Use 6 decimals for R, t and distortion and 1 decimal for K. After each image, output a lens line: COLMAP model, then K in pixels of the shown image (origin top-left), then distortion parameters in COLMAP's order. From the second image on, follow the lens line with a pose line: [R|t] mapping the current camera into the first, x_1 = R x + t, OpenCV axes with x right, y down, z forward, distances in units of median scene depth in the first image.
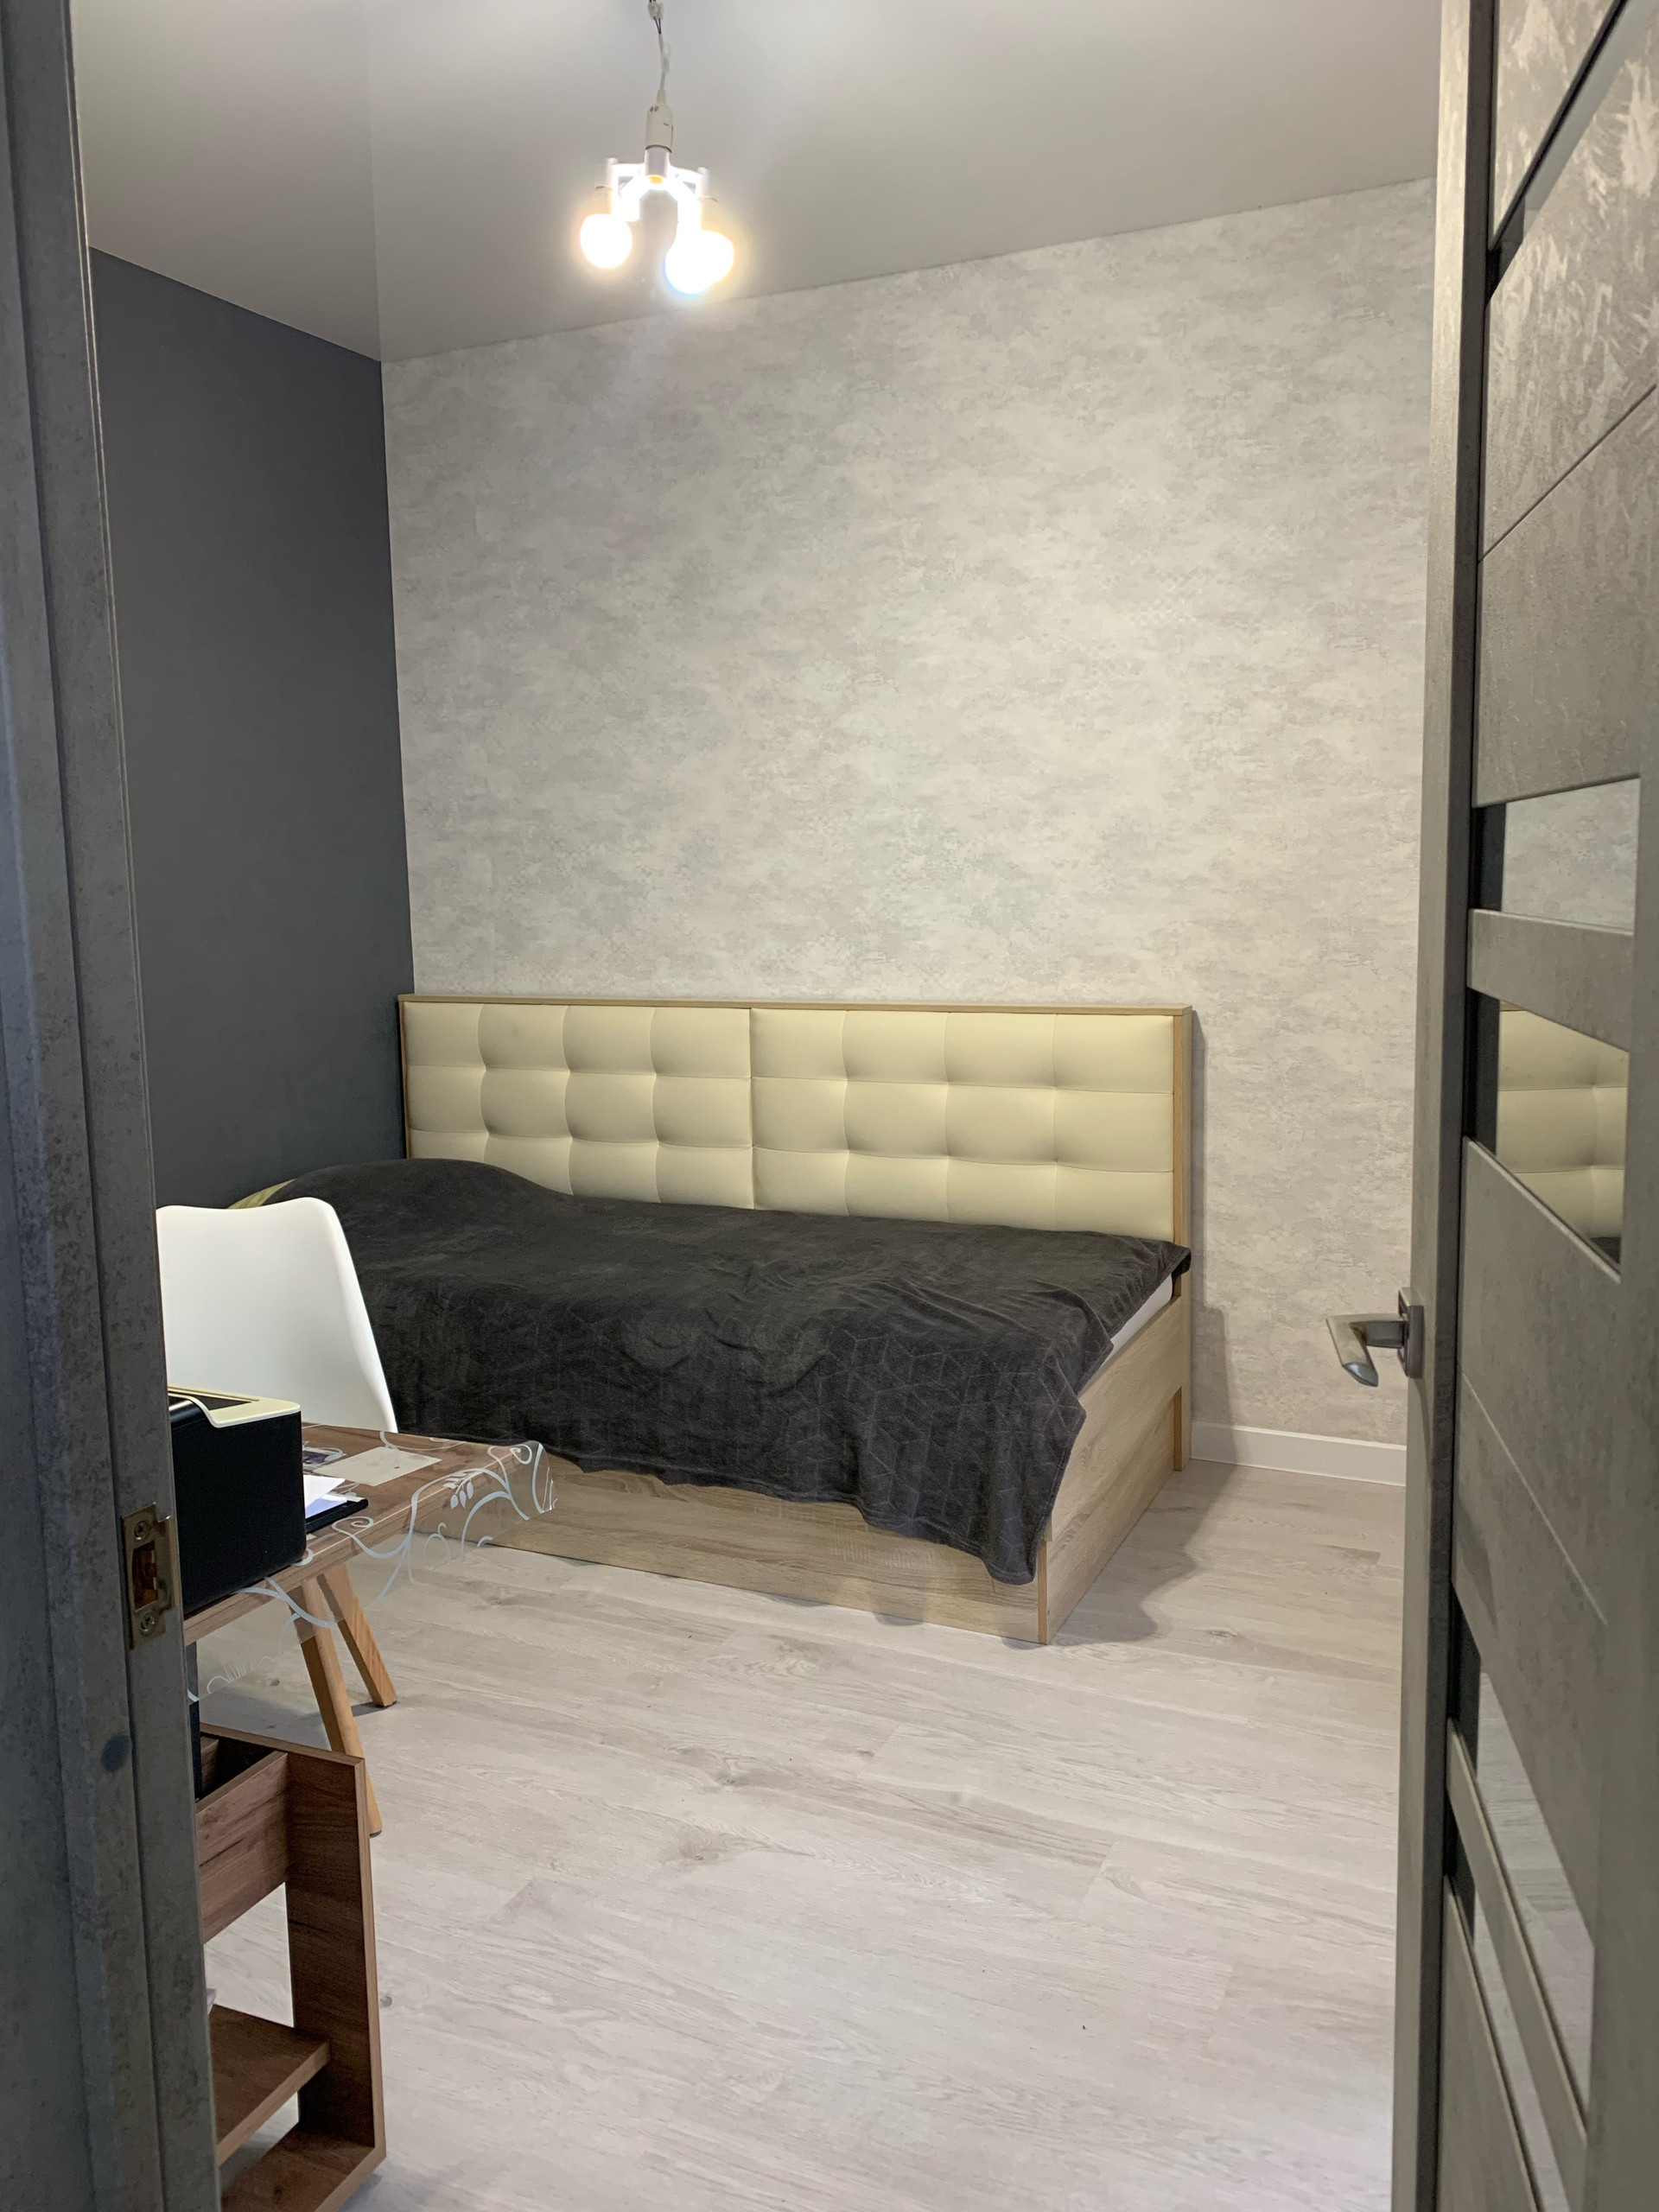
lens RADIAL K [[1775.0, 0, 829.5], [0, 1775.0, 1106.0], [0, 0, 1]] dist [0.309567, -0.839409]
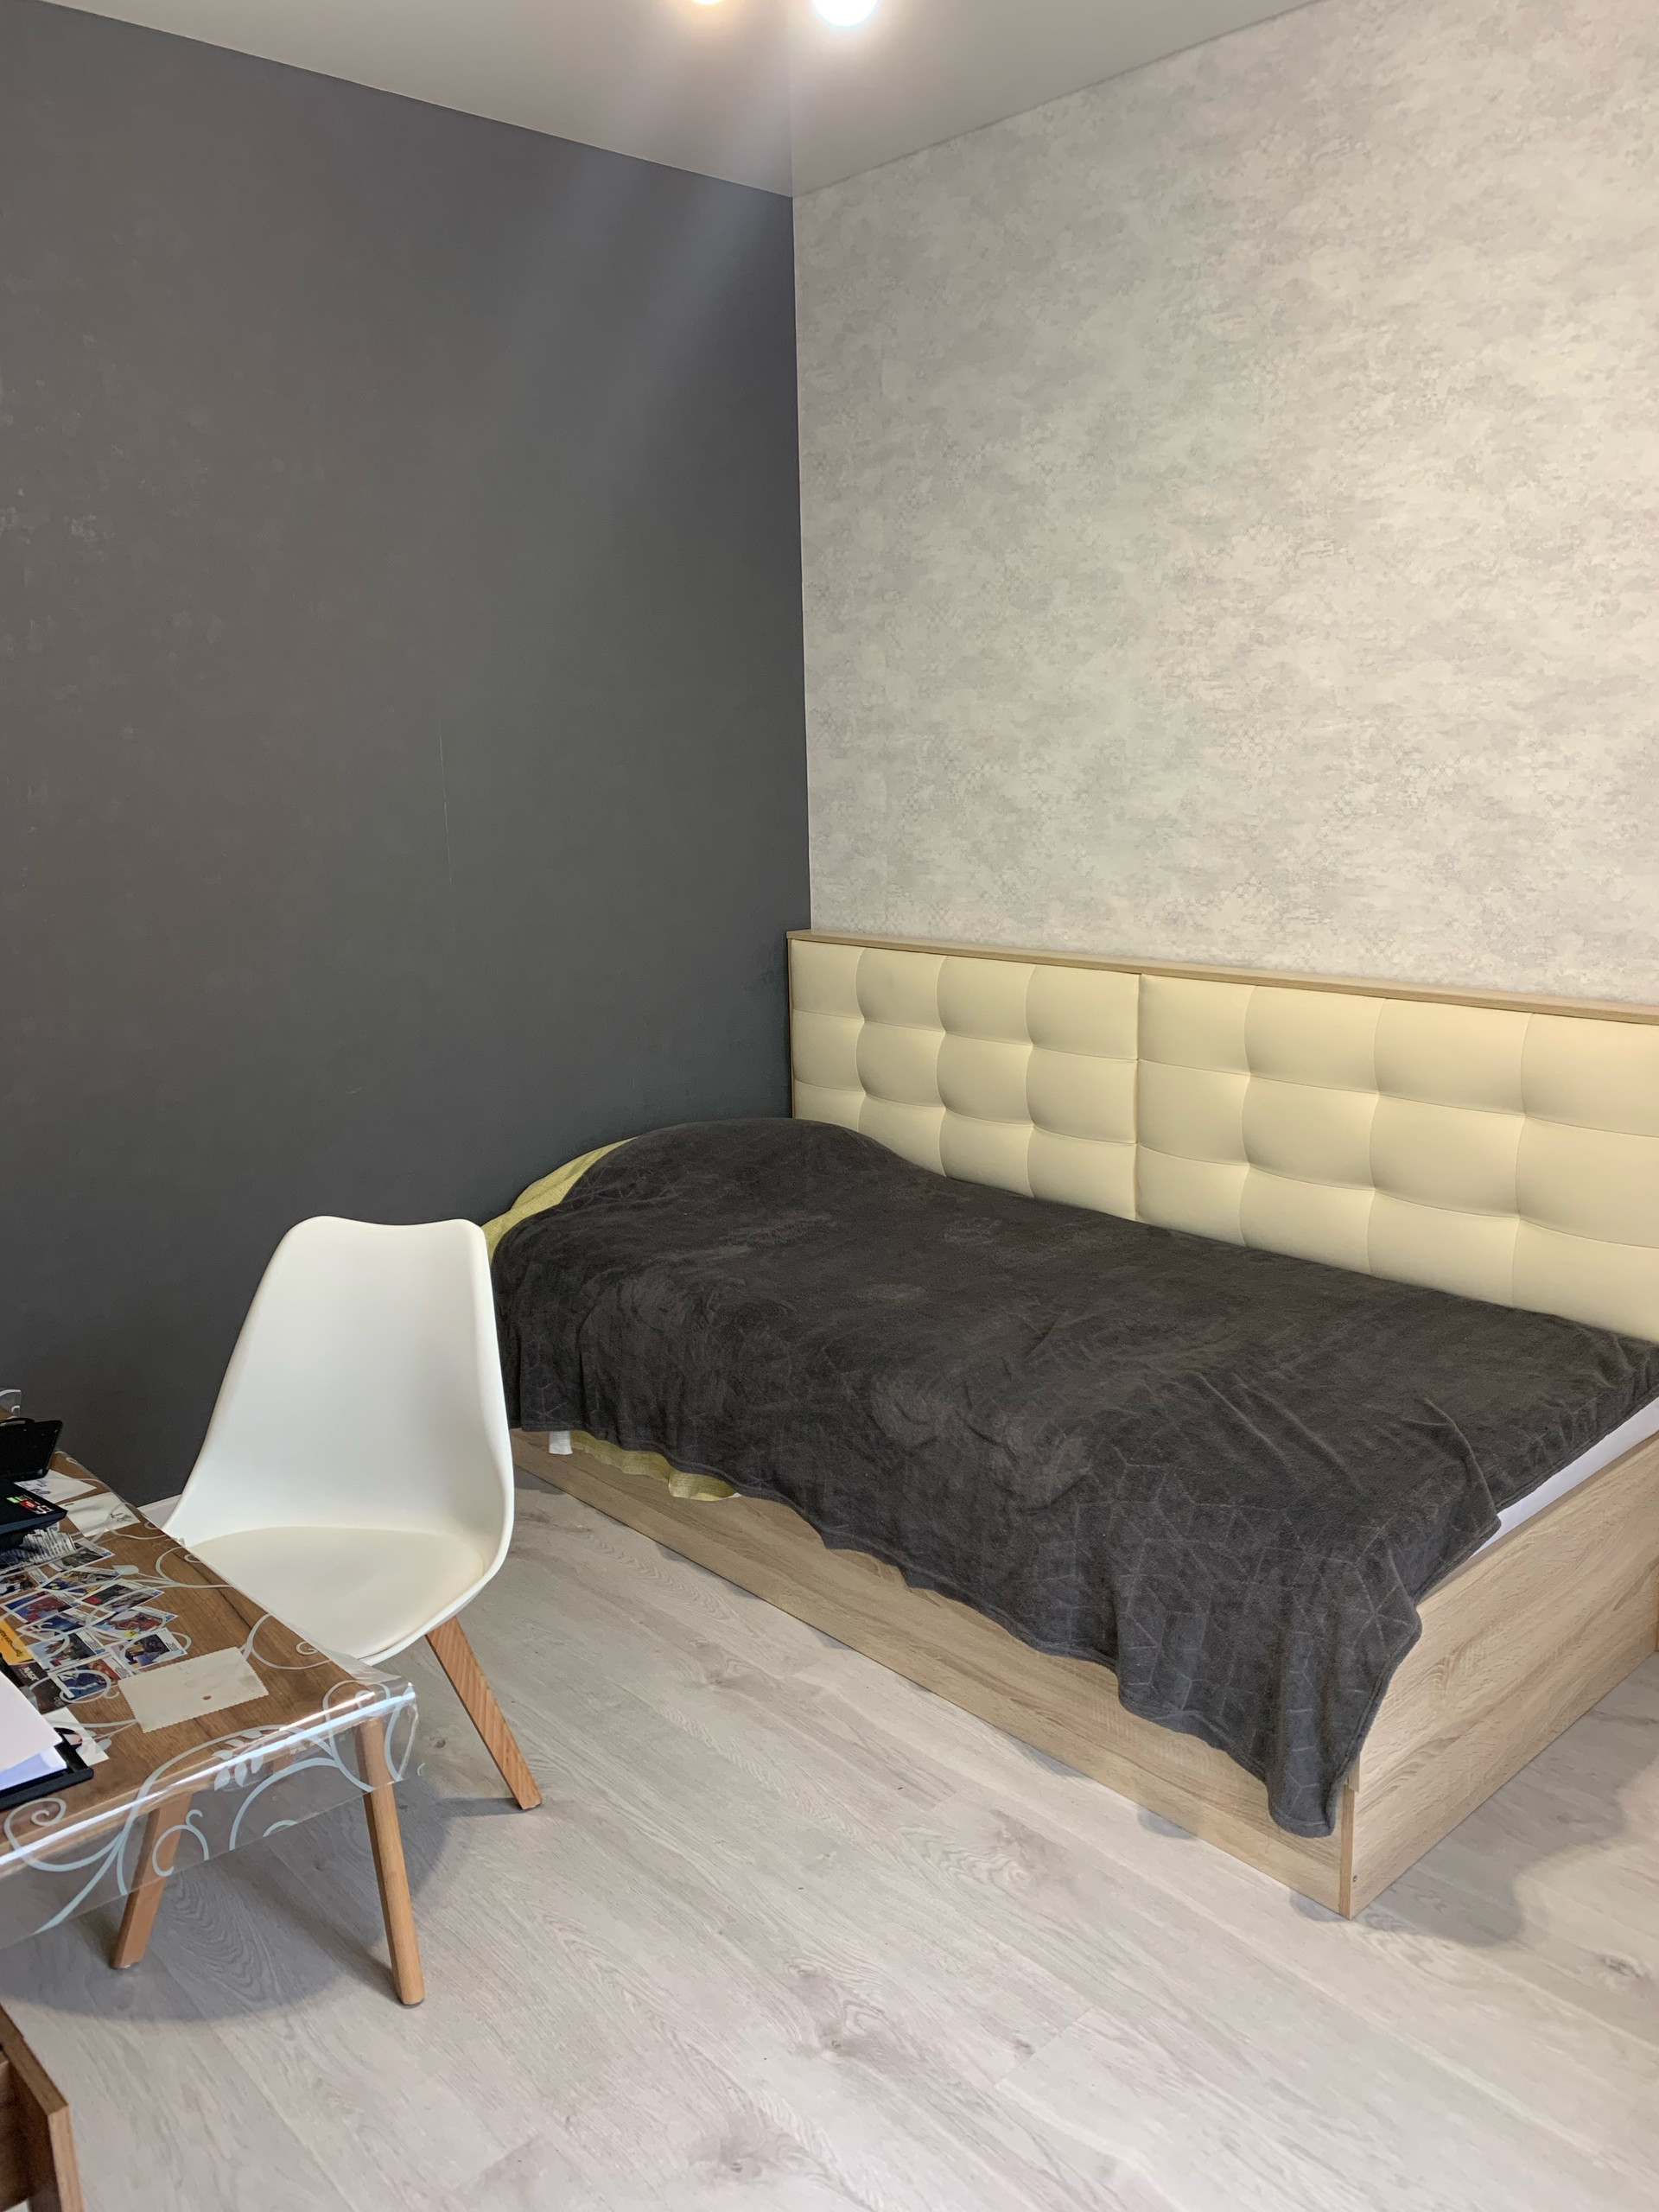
lens RADIAL K [[1719.3, 0, 867.6], [0, 1719.3, 1098.9], [0, 0, 1]] dist [0.068363, -0.060534]
pose [[0.923968, 0.080785, -0.373841, 0.142223], [-0.049795, 0.994528, 0.091842, -0.066972], [0.379214, -0.066243, 0.922935, 0.248823]]
